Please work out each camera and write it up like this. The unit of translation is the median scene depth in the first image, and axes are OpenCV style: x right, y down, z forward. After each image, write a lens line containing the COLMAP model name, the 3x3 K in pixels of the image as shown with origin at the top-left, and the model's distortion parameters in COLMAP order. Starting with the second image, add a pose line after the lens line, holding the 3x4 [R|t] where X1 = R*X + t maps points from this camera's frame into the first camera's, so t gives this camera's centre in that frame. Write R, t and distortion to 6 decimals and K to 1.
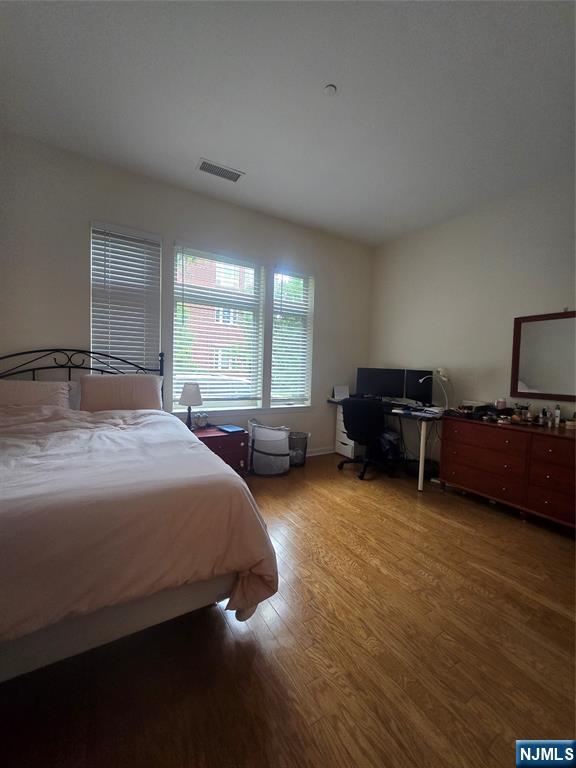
lens RADIAL K [[313.7, 0, 290.1], [0, 313.7, 383.7], [0, 0, 1]] dist [-0.003076, 0.000449]
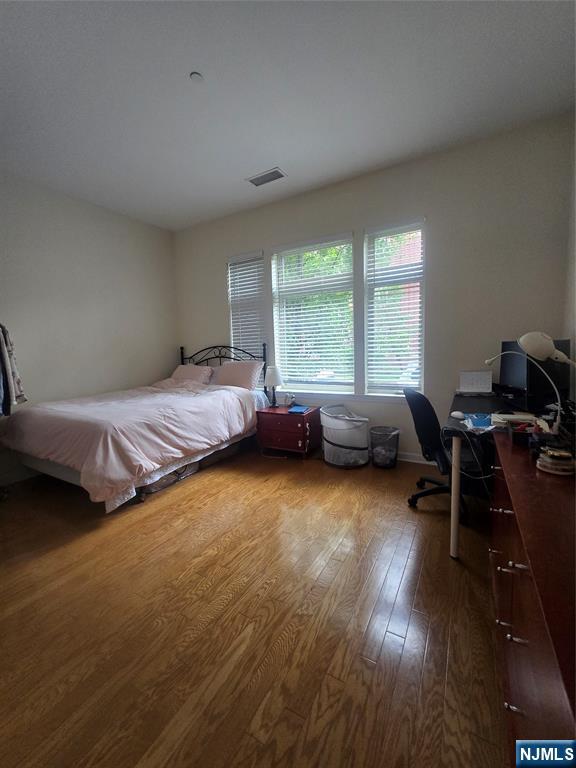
lens RADIAL K [[313.7, 0, 288.6], [0, 313.7, 382.8], [0, 0, 1]] dist [-0.003076, 0.000449]
pose [[0.474239, 0.038404, -0.879558, 0.814093], [-0.005794, 0.999163, 0.040502, 0.009856], [0.880377, -0.014111, 0.474065, 0.516334]]
